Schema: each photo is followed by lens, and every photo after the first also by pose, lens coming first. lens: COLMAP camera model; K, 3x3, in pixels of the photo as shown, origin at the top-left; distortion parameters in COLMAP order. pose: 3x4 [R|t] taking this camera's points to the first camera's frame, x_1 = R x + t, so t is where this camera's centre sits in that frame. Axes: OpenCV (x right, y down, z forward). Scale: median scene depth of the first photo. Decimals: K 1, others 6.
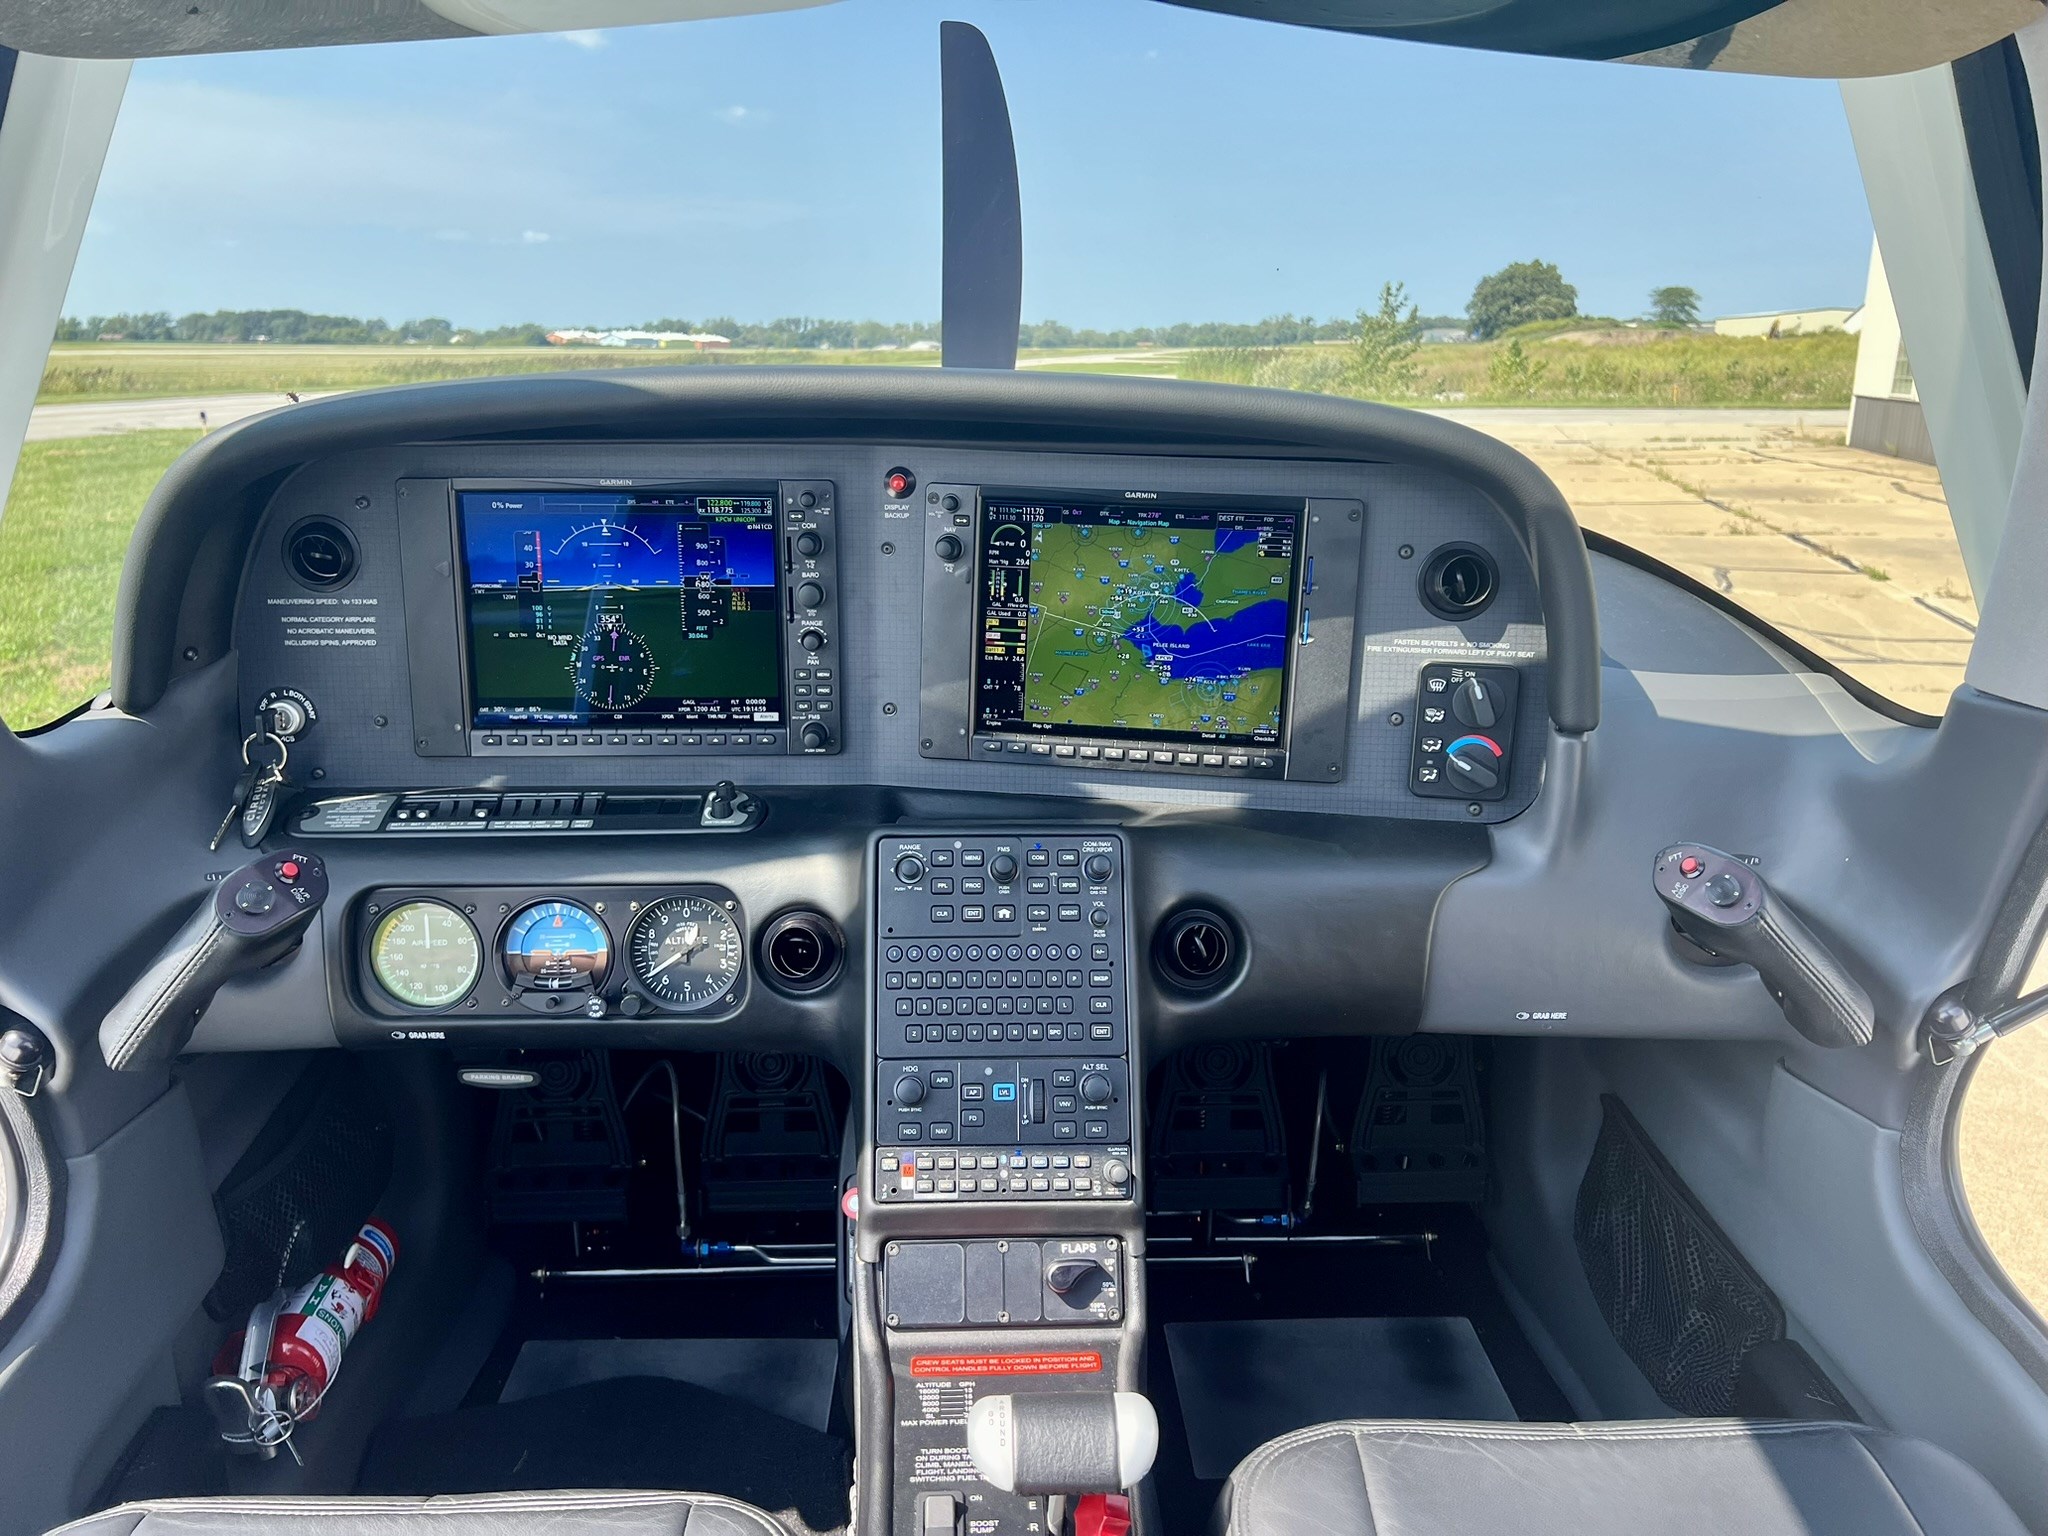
lens RADIAL K [[1506.4, 0, 1024.0], [0, 1506.4, 768.0], [0, 0, 1]] dist [0.095096, -0.125932]
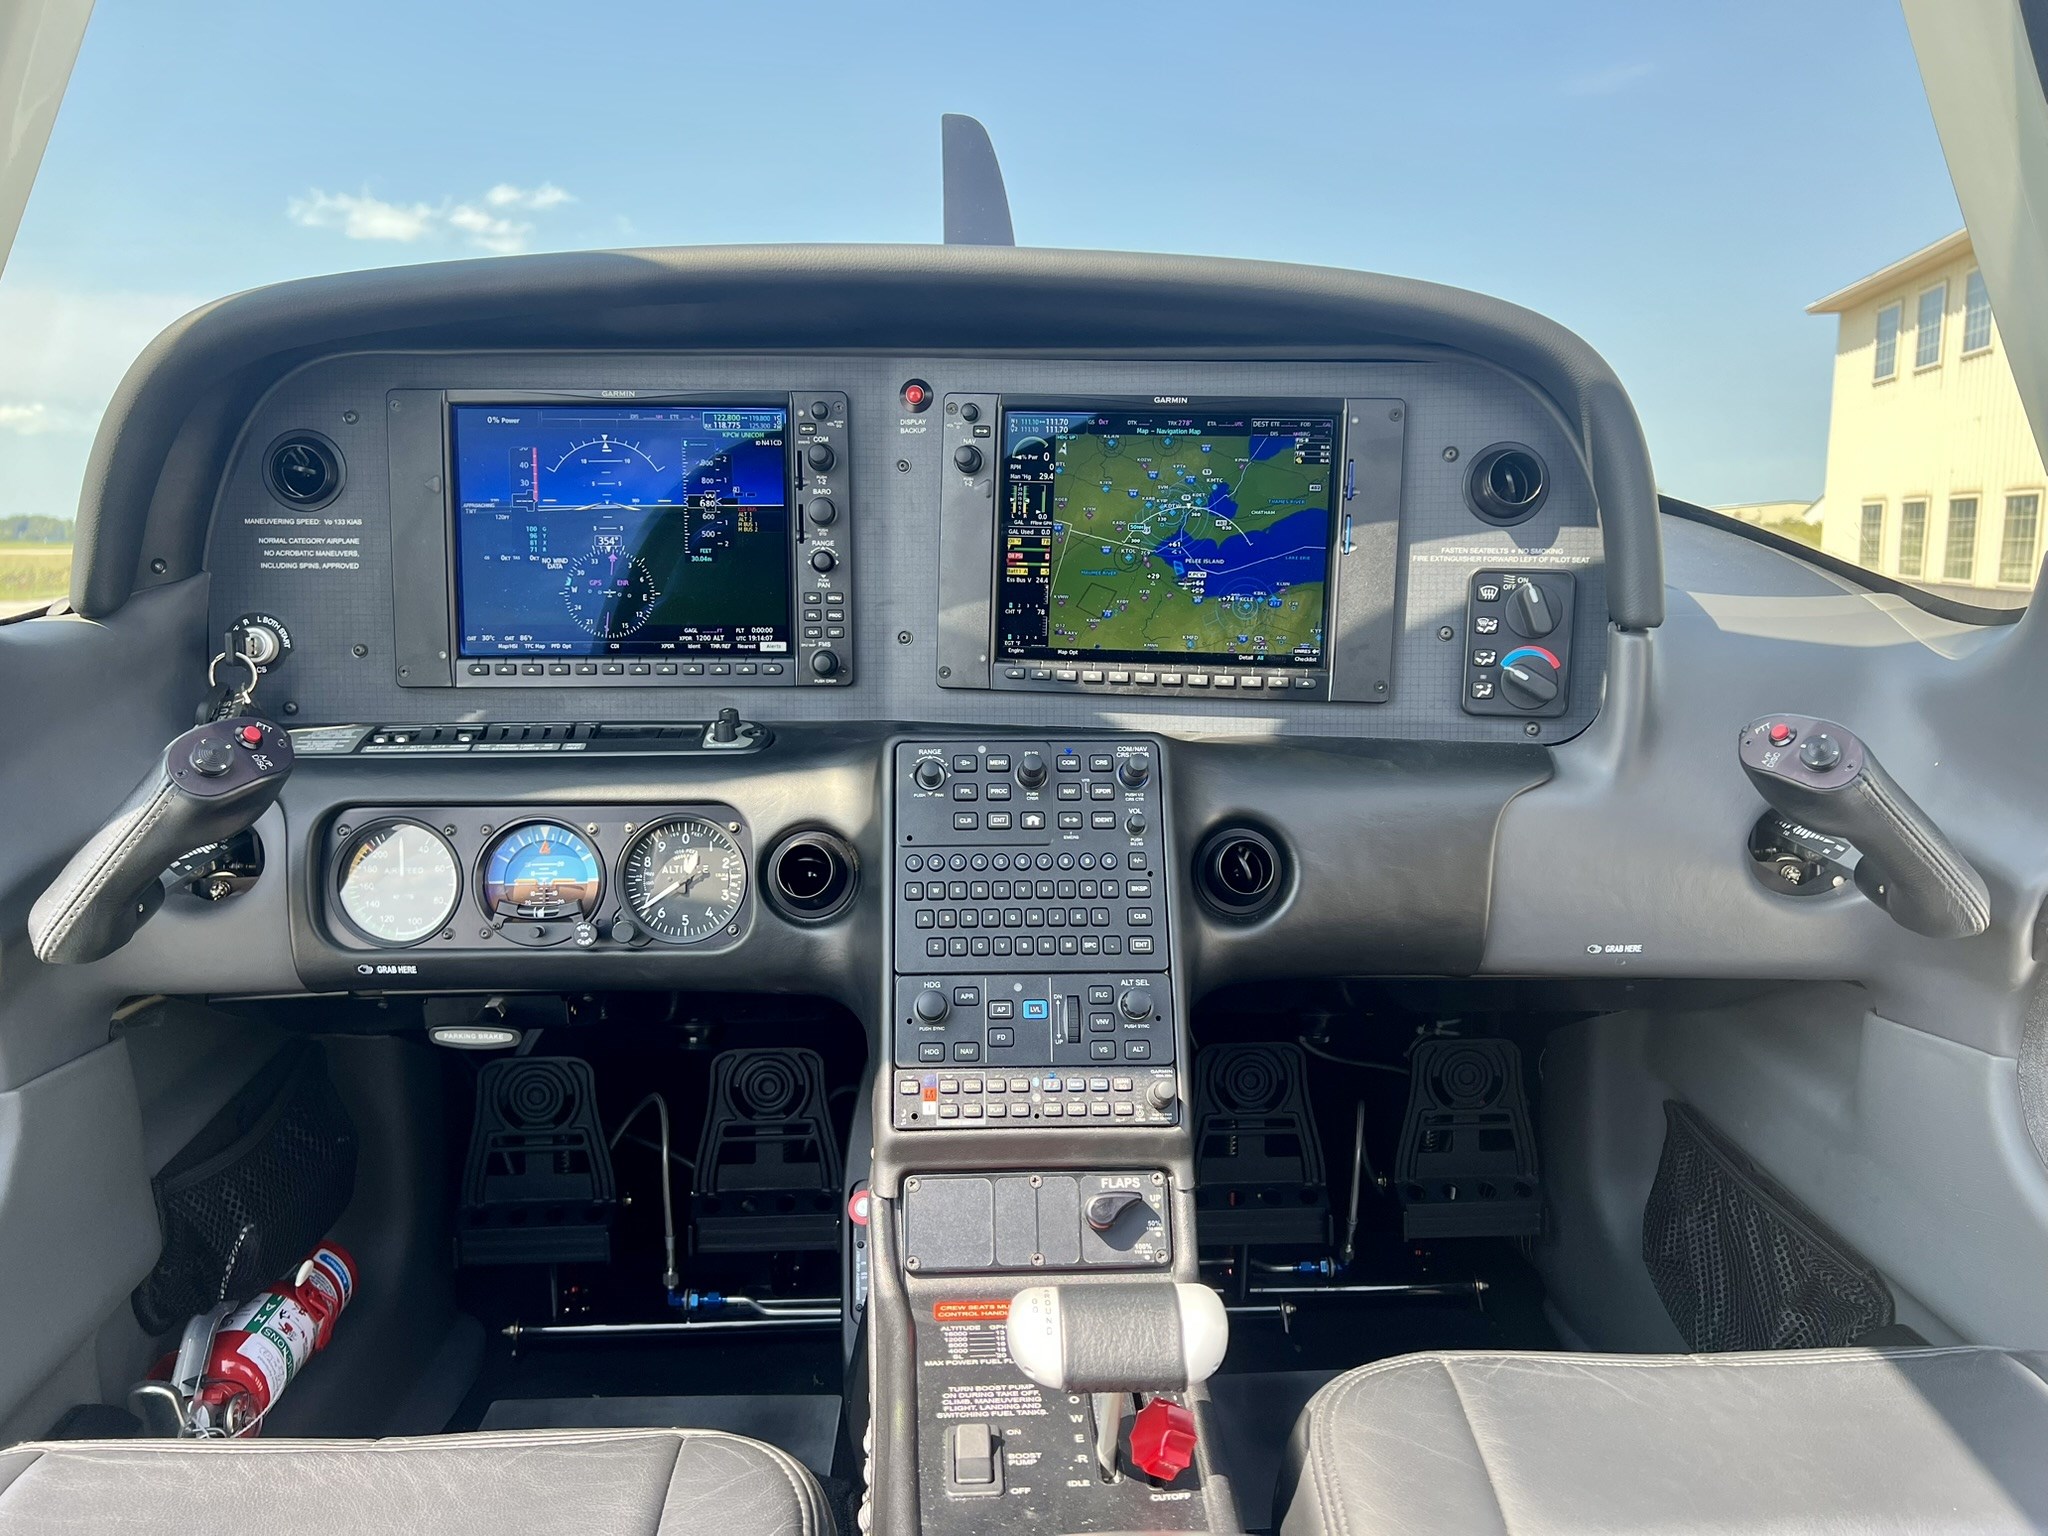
lens RADIAL K [[1498.9, 0, 1029.0], [0, 1498.9, 811.1], [0, 0, 1]] dist [0.084349, -0.103971]
pose [[0.999899, -0.006400, 0.012715, -0.025352], [0.007802, 0.993505, -0.113520, 0.181595], [-0.011906, 0.113608, 0.993454, 0.085379]]
